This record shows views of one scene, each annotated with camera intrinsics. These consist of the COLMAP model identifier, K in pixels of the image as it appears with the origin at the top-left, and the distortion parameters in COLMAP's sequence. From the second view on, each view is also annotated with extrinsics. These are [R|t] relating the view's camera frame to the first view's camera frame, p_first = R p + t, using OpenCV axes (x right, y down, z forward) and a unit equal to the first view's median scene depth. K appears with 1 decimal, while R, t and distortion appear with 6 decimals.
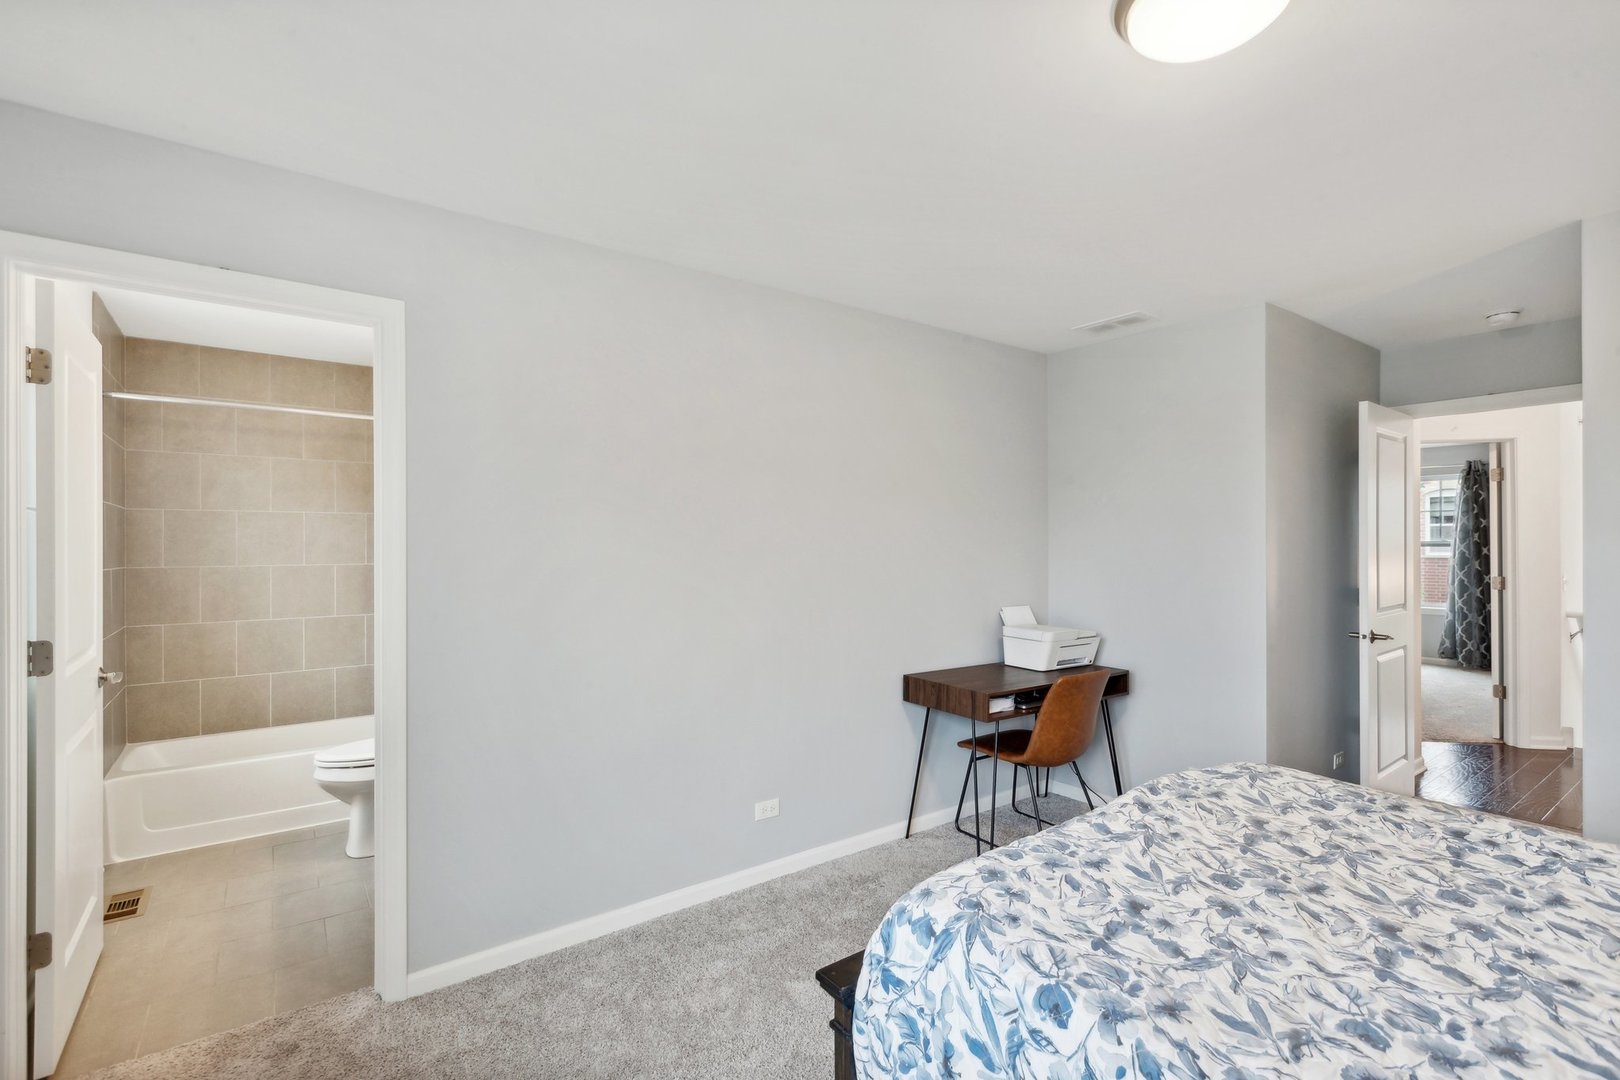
lens RADIAL K [[736.1, 0, 806.8], [0, 736.1, 542.6], [0, 0, 1]] dist [0.003534, -0.002306]
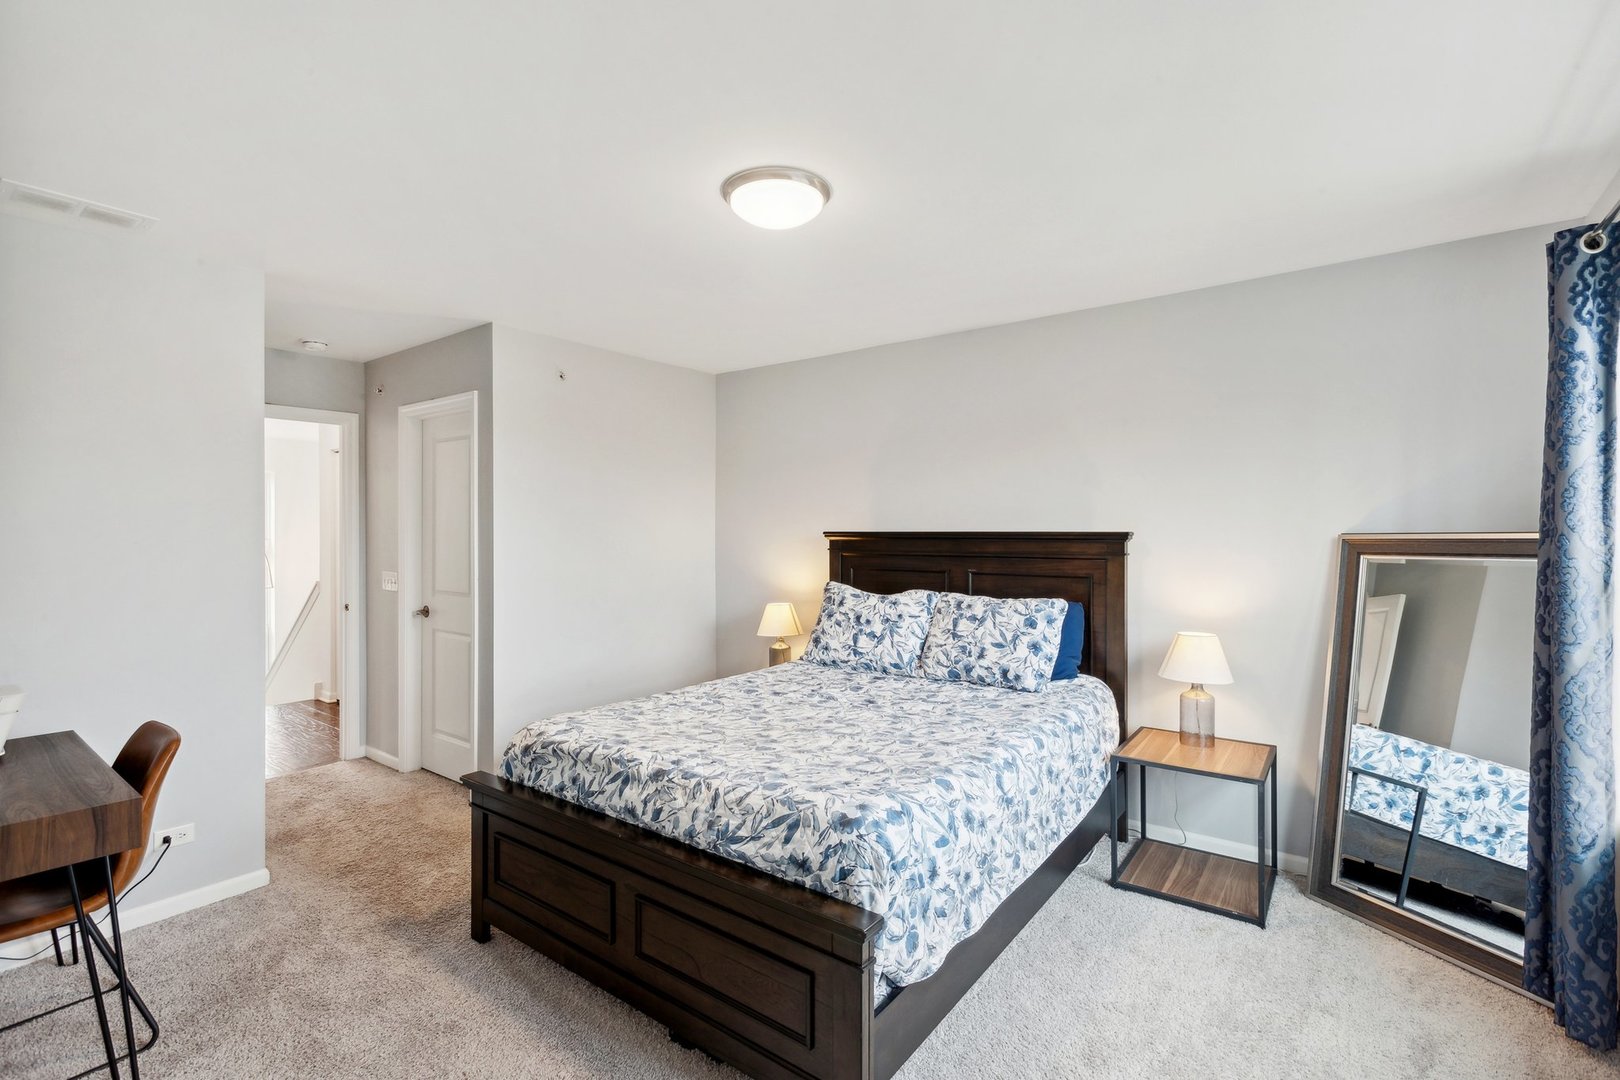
lens RADIAL K [[736.1, 0, 810.0], [0, 736.1, 531.9], [0, 0, 1]] dist [0.003534, -0.002306]
pose [[-0.284292, -0.003035, 0.958733, -0.661073], [-0.000988, 0.999995, 0.002873, -0.013055], [-0.958737, -0.000131, -0.284294, 0.900936]]
